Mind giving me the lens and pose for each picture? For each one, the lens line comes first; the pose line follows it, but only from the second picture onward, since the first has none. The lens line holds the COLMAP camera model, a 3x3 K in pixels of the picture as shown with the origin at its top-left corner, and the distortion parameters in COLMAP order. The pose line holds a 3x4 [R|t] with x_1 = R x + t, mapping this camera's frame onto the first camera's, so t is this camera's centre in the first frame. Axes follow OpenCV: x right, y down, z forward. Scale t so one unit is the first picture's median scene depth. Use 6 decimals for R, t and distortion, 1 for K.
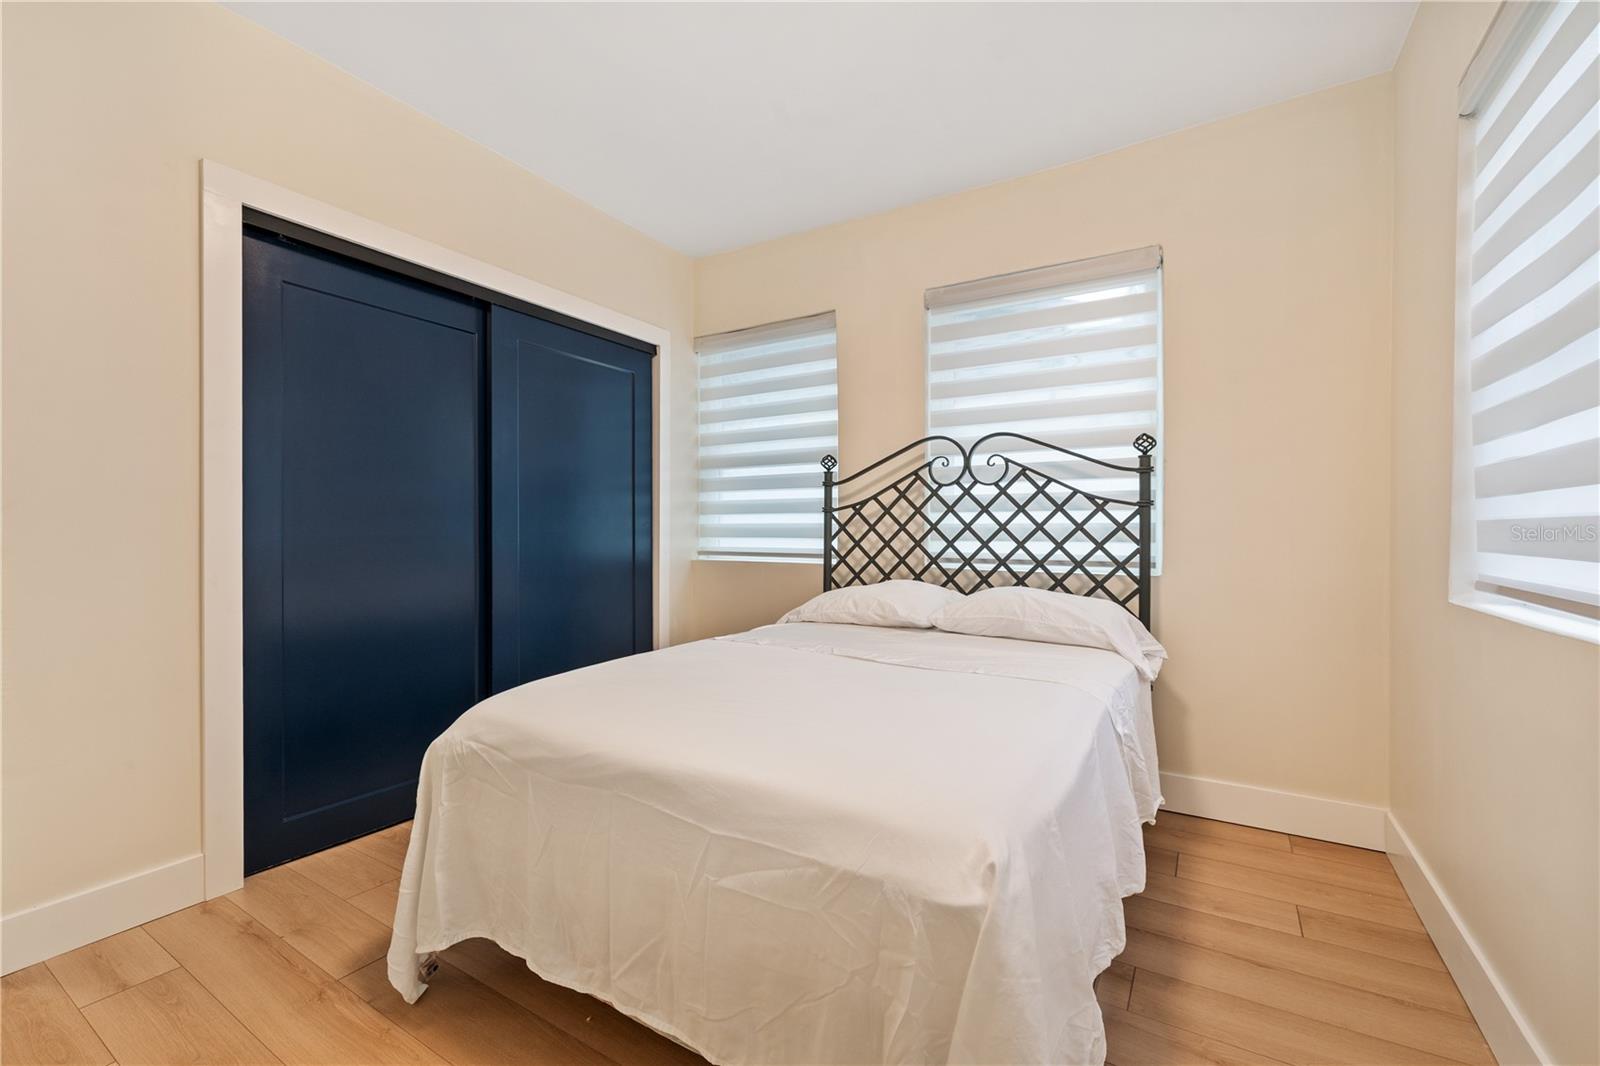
lens RADIAL K [[675.5, 0, 786.3], [0, 675.5, 535.4], [0, 0, 1]] dist [-0.000604, 0.000199]
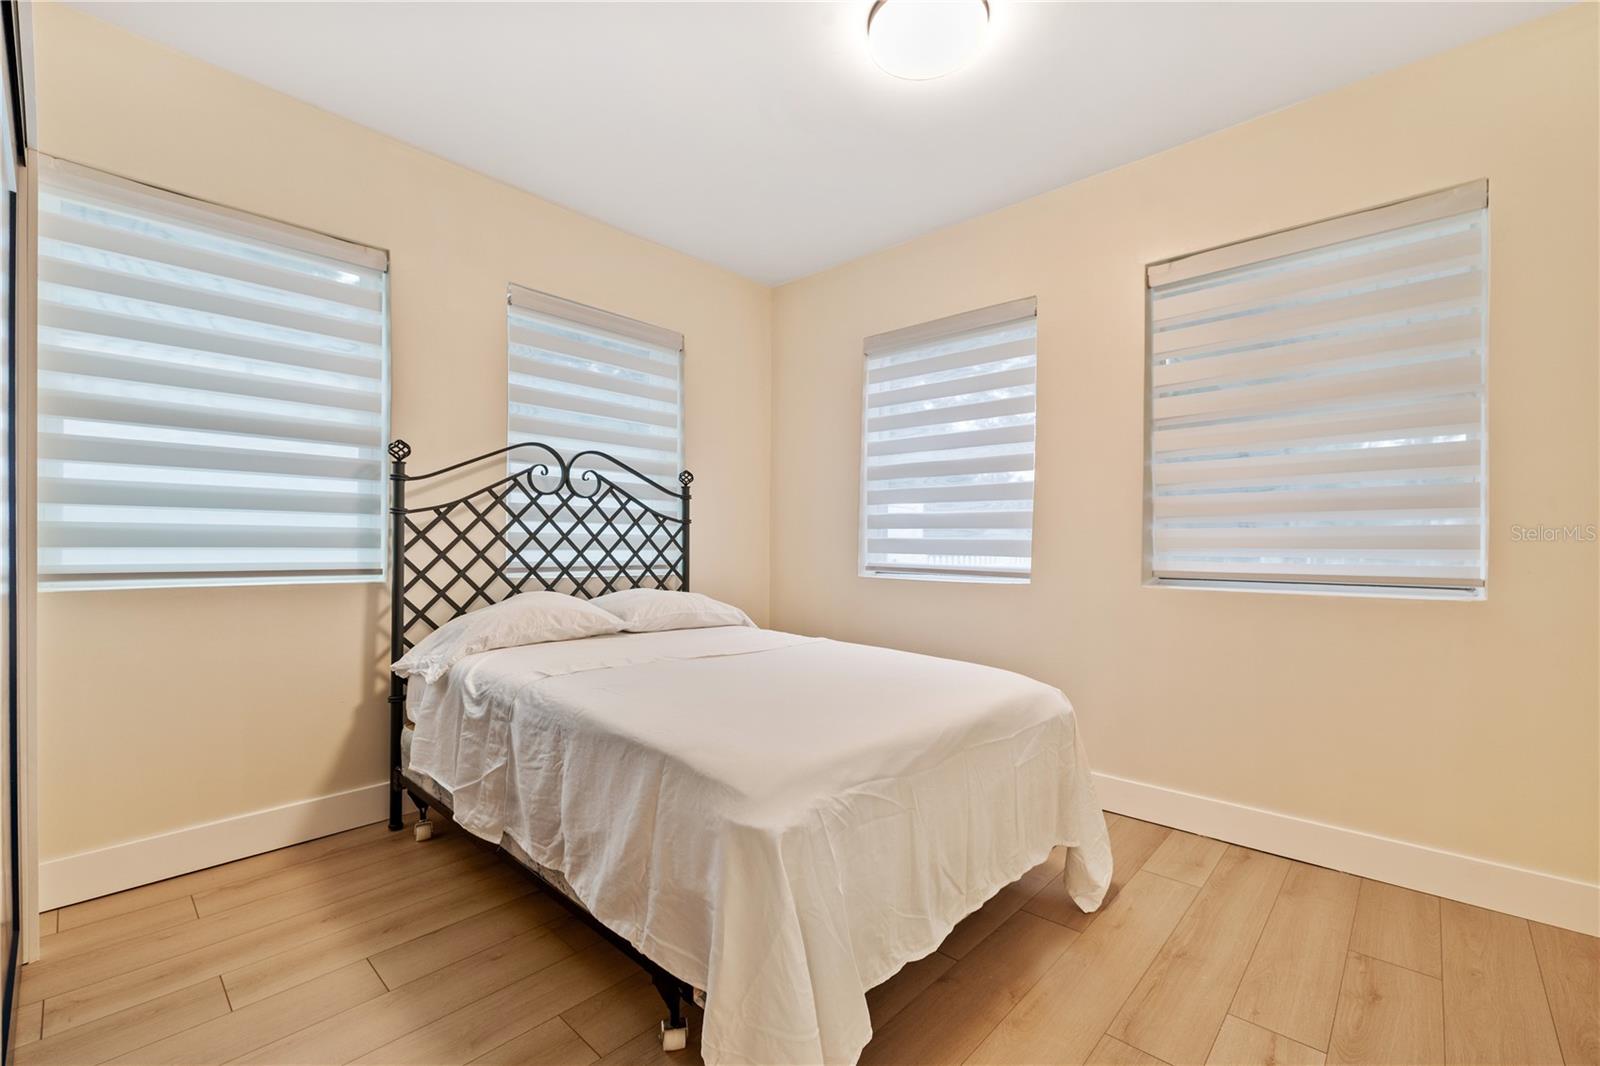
lens RADIAL K [[675.5, 0, 786.3], [0, 675.5, 535.4], [0, 0, 1]] dist [-0.000604, 0.000199]
pose [[0.192303, 0.012363, 0.981258, -0.686157], [-0.004117, 0.999922, -0.011792, -0.003736], [-0.981327, -0.001773, 0.192339, 0.471559]]
